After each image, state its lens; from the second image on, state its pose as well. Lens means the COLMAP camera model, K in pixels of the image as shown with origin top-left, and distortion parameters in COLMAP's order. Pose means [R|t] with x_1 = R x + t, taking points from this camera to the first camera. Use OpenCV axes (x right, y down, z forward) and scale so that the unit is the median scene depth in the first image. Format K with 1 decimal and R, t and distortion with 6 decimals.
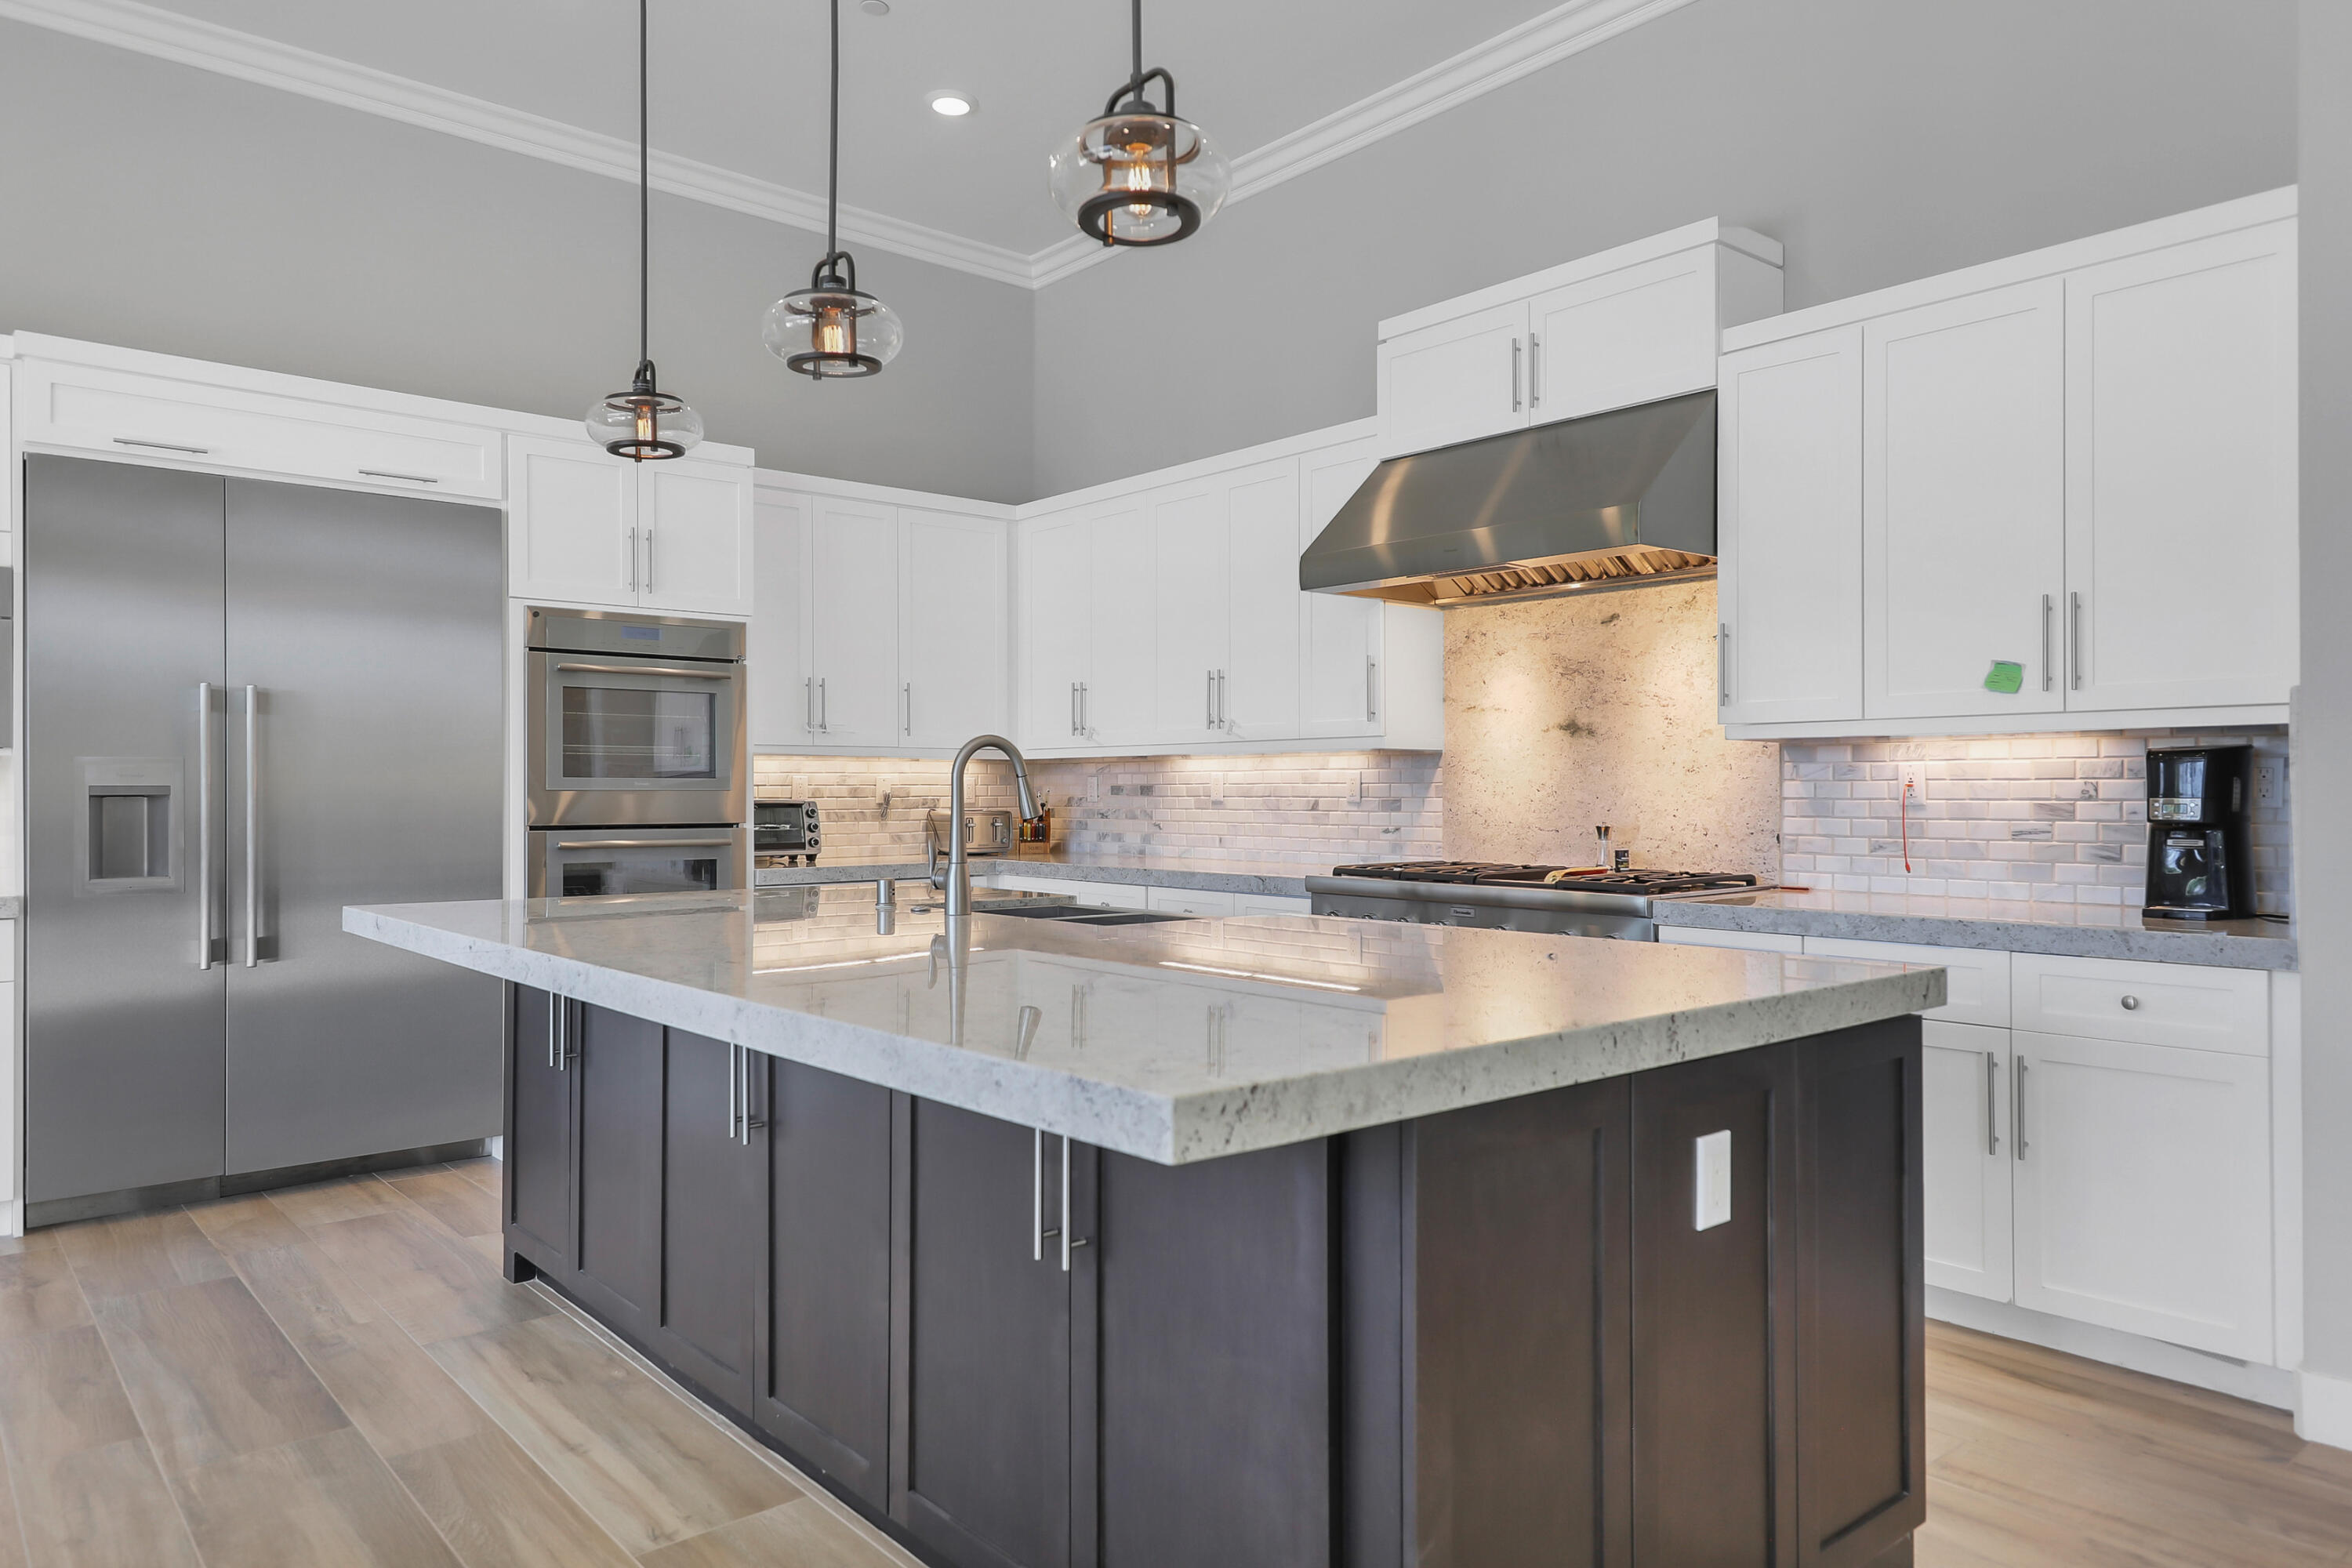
lens RADIAL K [[1541.1, 0, 1181.5], [0, 1541.1, 775.2], [0, 0, 1]] dist [-0.000730, -0.000104]
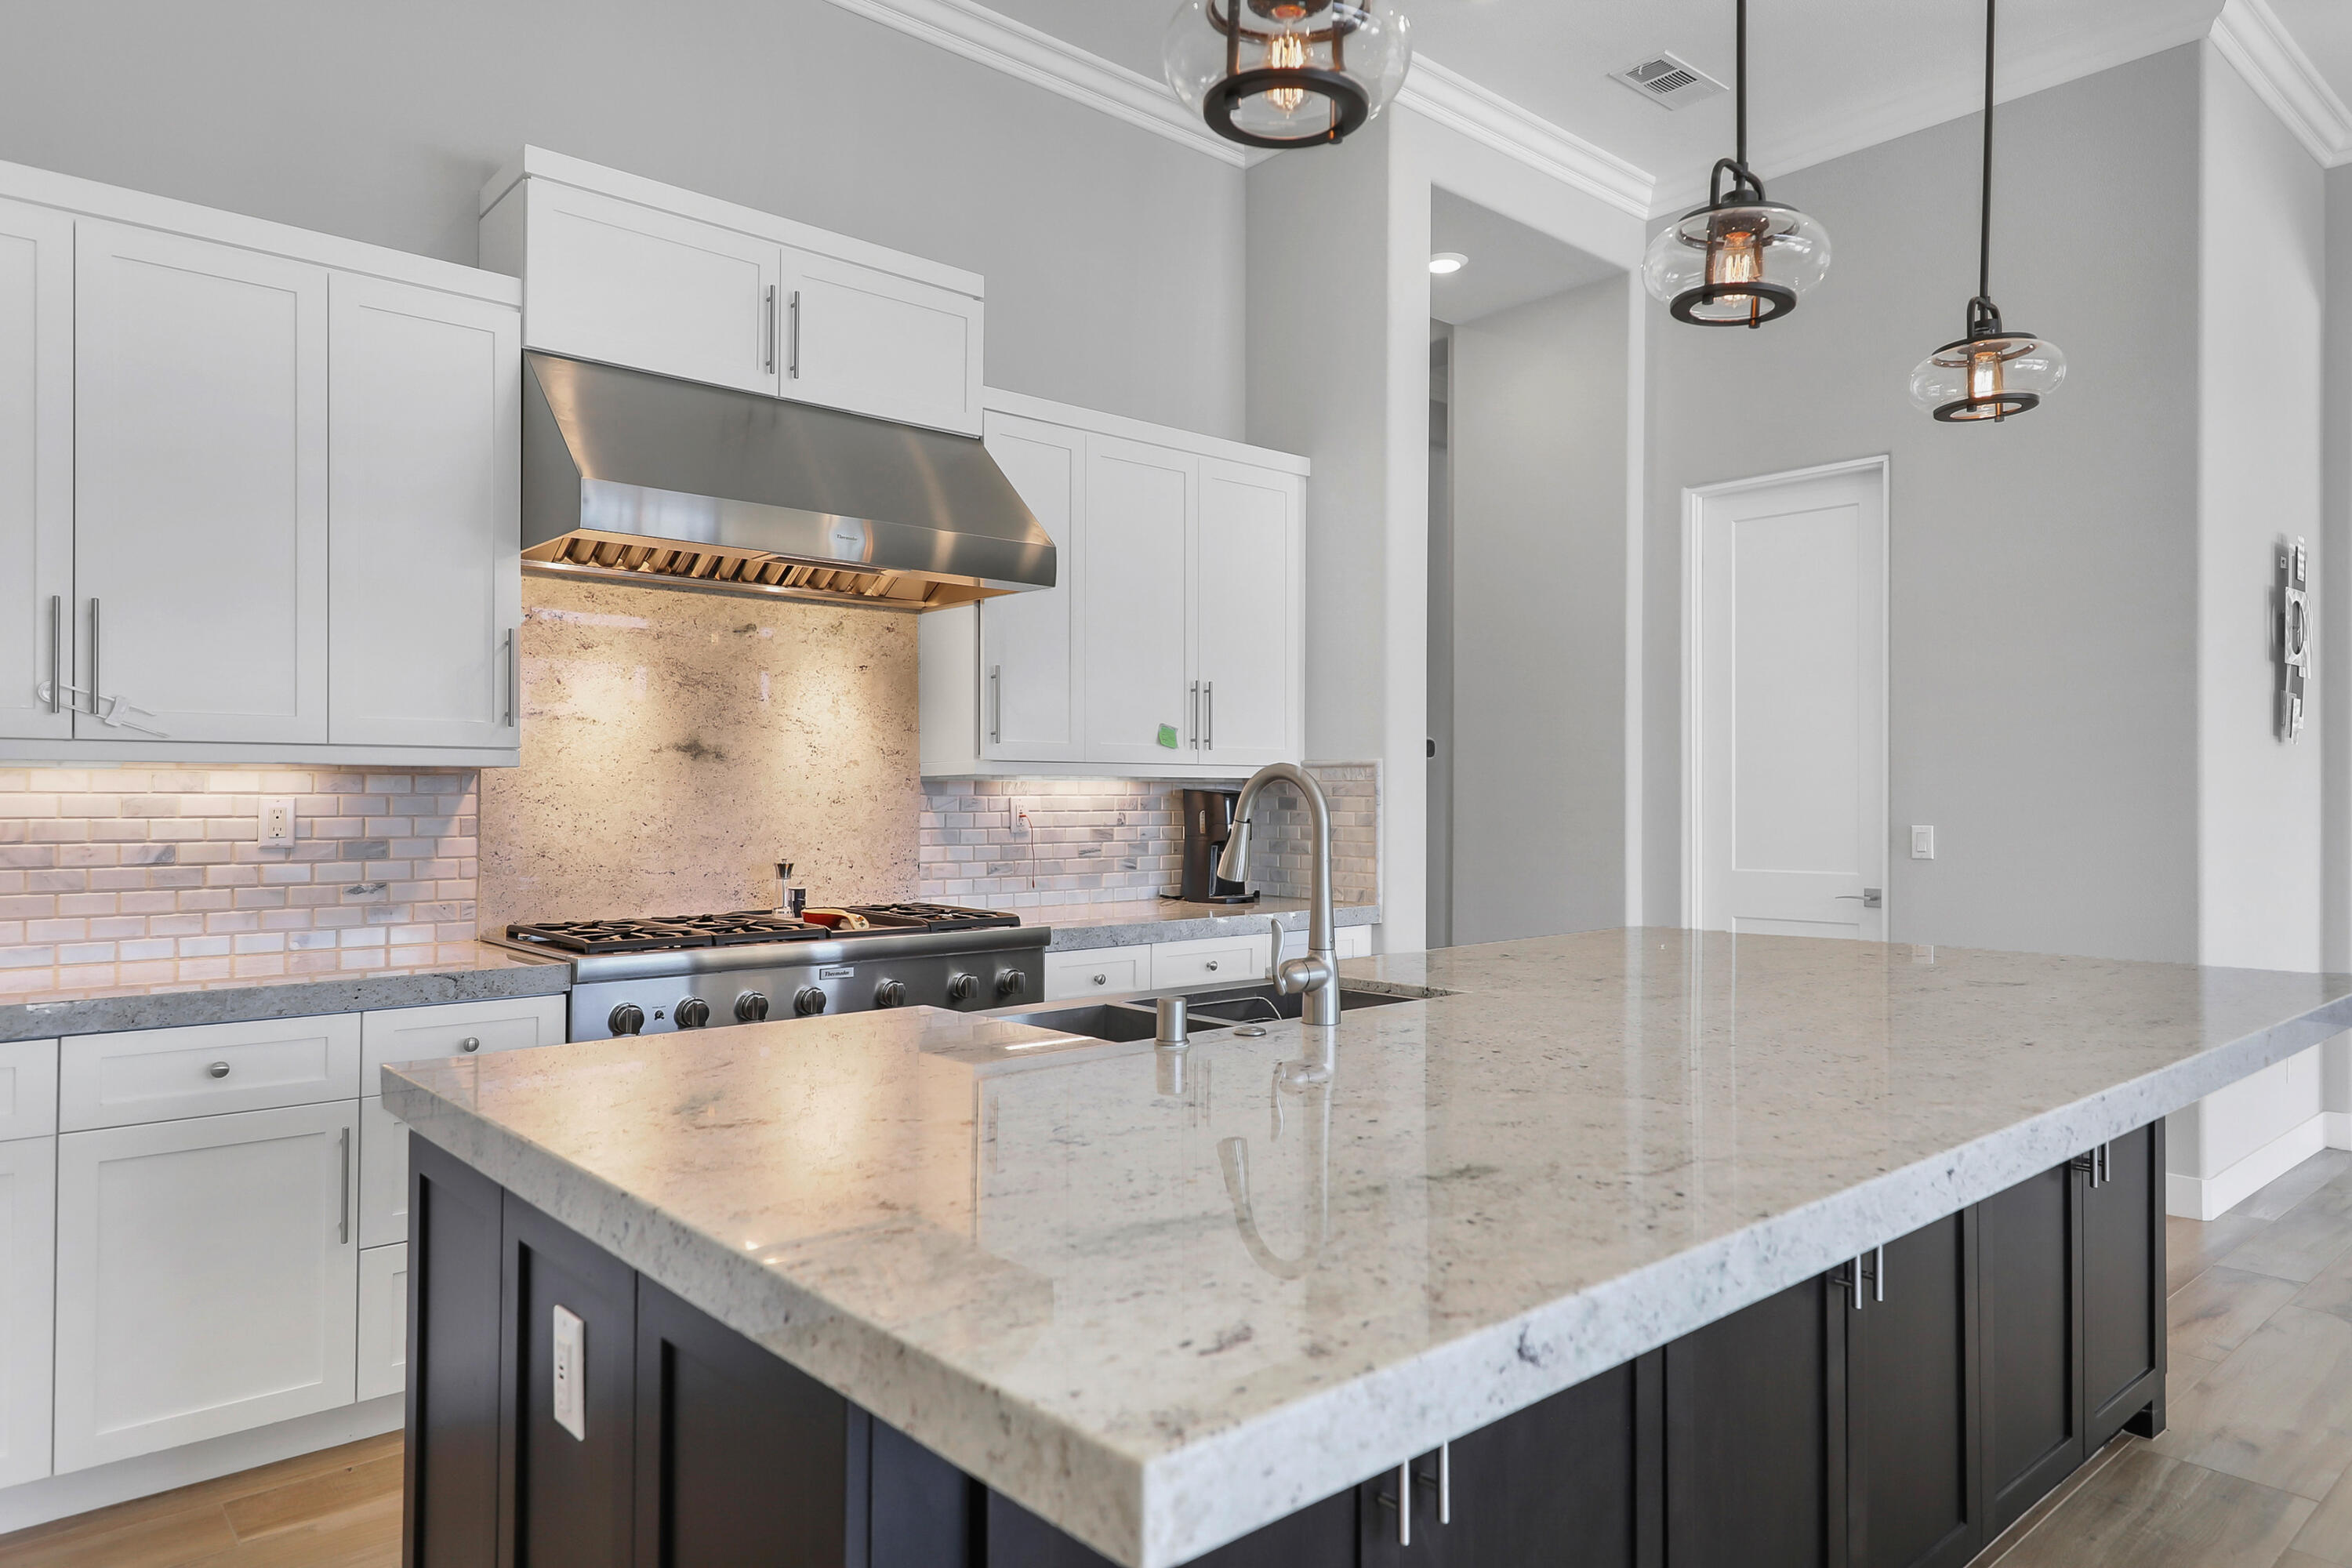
lens RADIAL K [[1512.0, 0, 1182.6], [0, 1512.0, 795.0], [0, 0, 1]] dist [0.045998, 0.000641]
pose [[-0.031010, 0.014563, 0.999413, -0.614222], [-0.000022, 0.999894, -0.014571, 0.006573], [-0.999519, -0.000474, -0.031007, 0.797774]]
